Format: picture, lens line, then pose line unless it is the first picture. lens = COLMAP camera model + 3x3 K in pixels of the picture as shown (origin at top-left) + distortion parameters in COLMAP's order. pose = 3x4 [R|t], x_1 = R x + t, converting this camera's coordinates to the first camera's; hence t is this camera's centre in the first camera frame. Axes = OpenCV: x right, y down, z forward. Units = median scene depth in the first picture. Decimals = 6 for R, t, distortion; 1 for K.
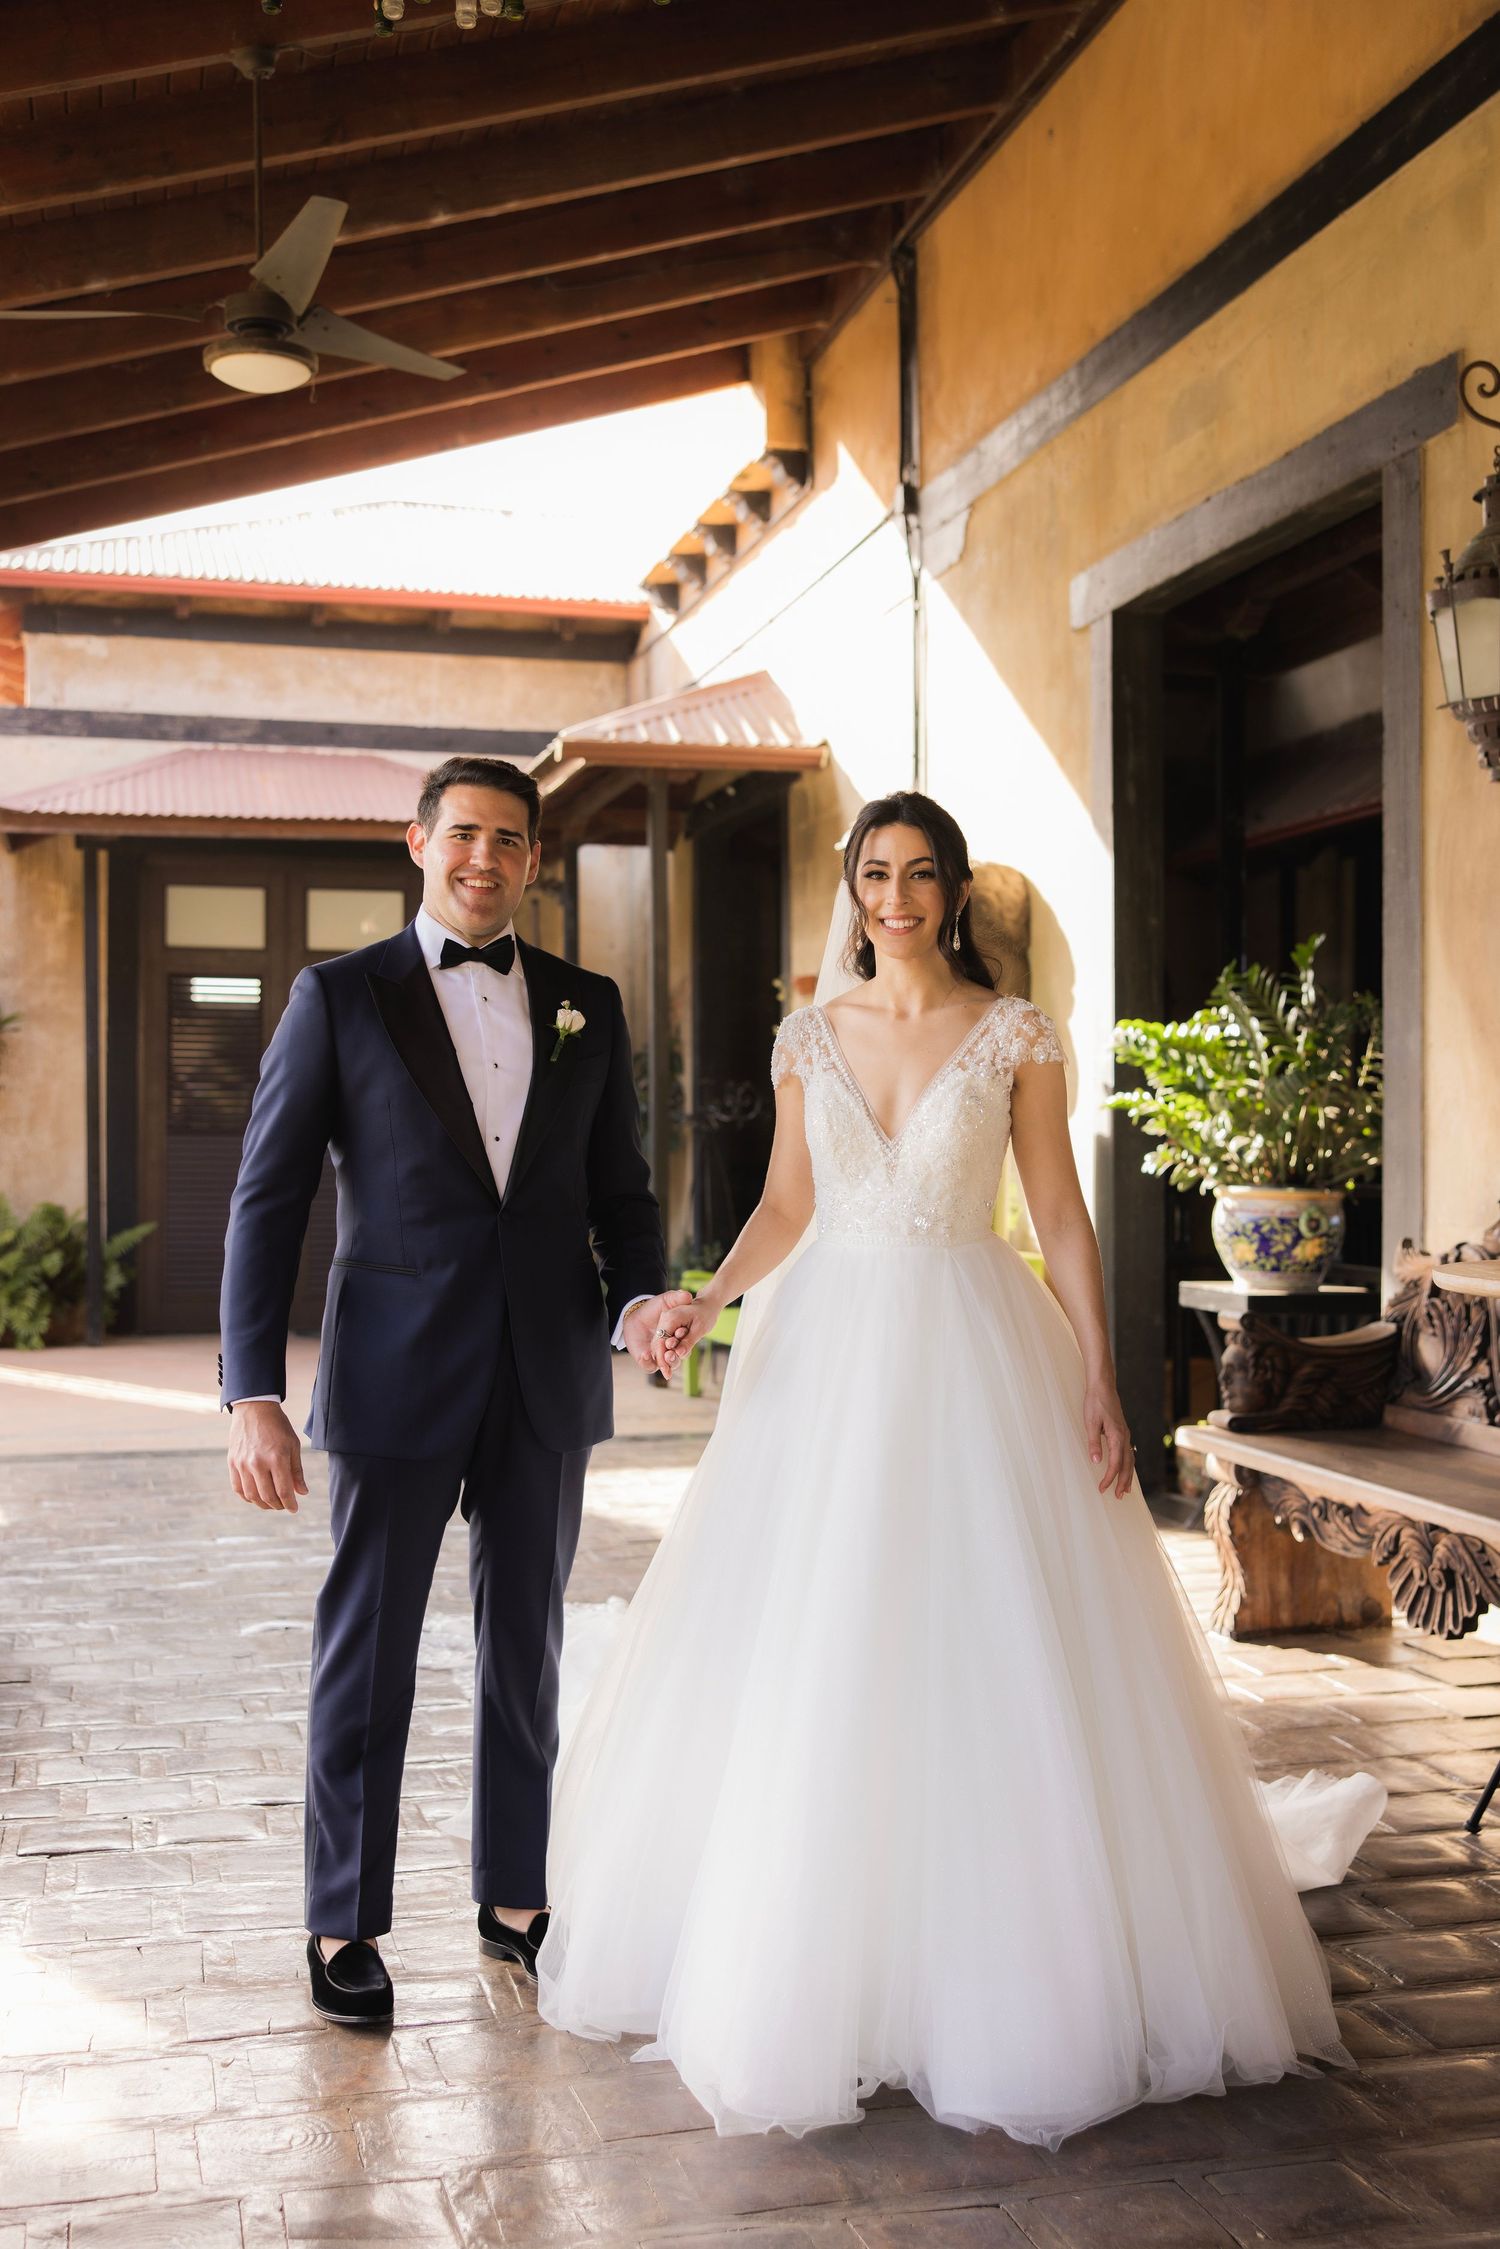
lens RADIAL K [[2456.9, 0, 750.0], [0, 2456.9, 1124.5], [0, 0, 1]] dist [-0.001343, -0.021486]
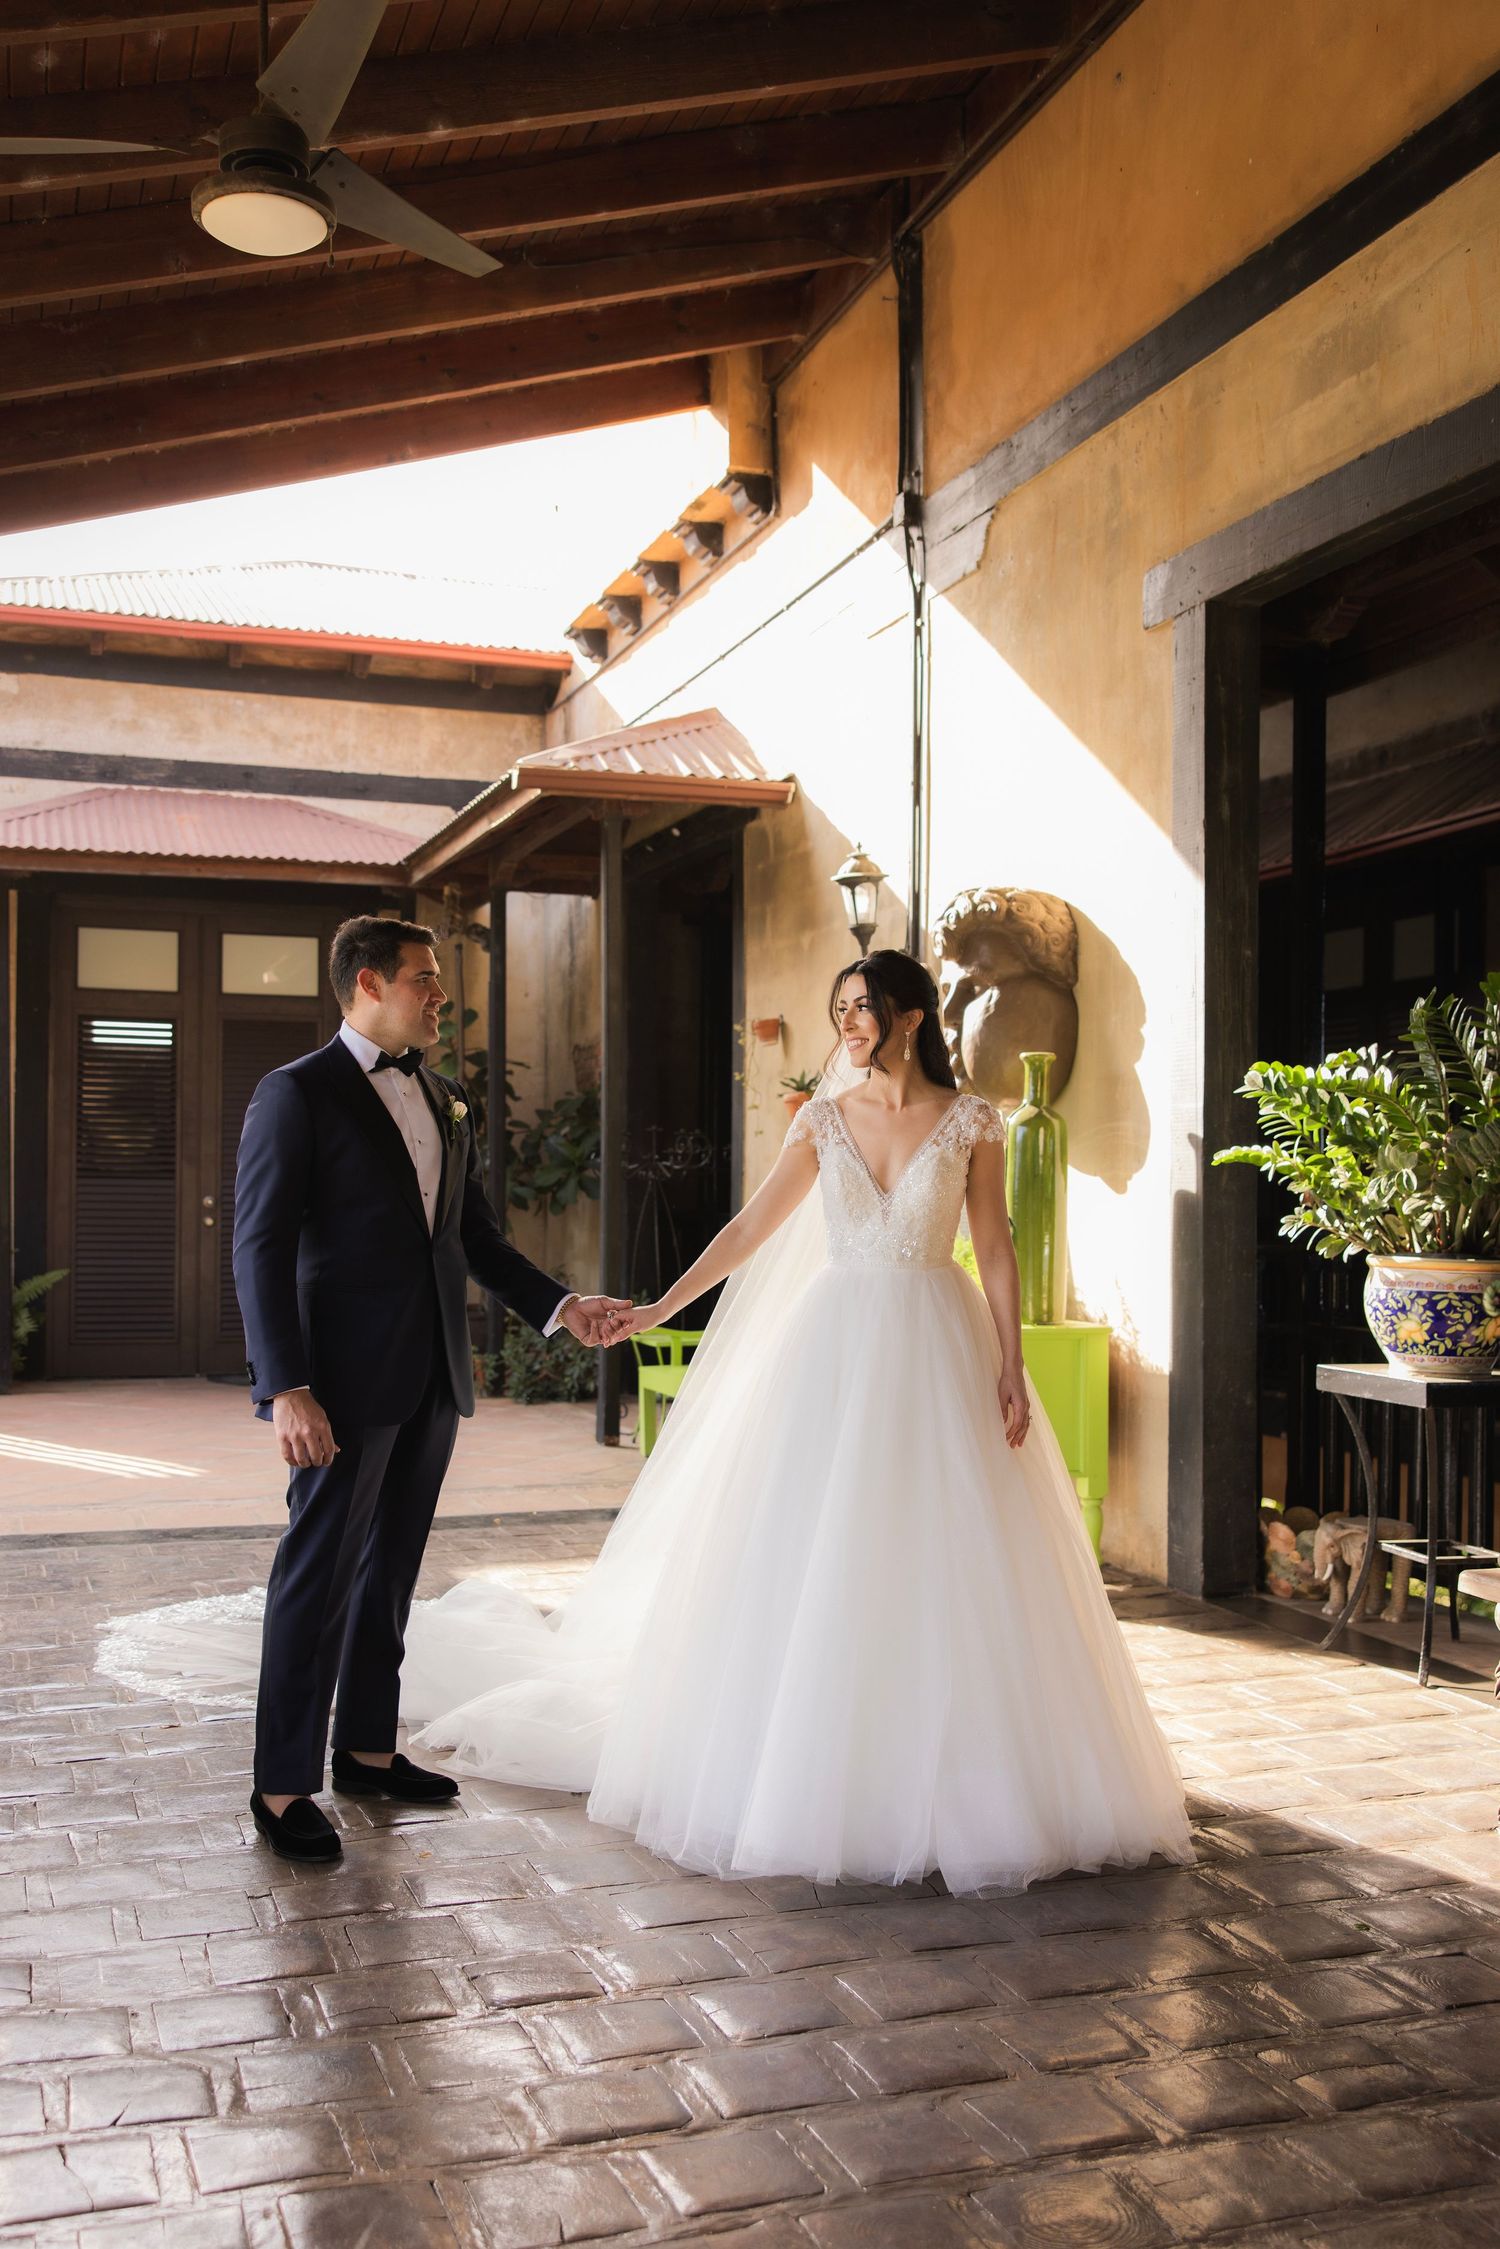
lens RADIAL K [[2157.7, 0, 748.2], [0, 2157.7, 1182.9], [0, 0, 1]] dist [-0.001473, 0.020360]
pose [[0.996796, 0.007583, 0.079625, -0.053013], [-0.008090, 0.999949, 0.006054, -0.001590], [-0.079575, -0.006679, 0.996806, 0.159366]]
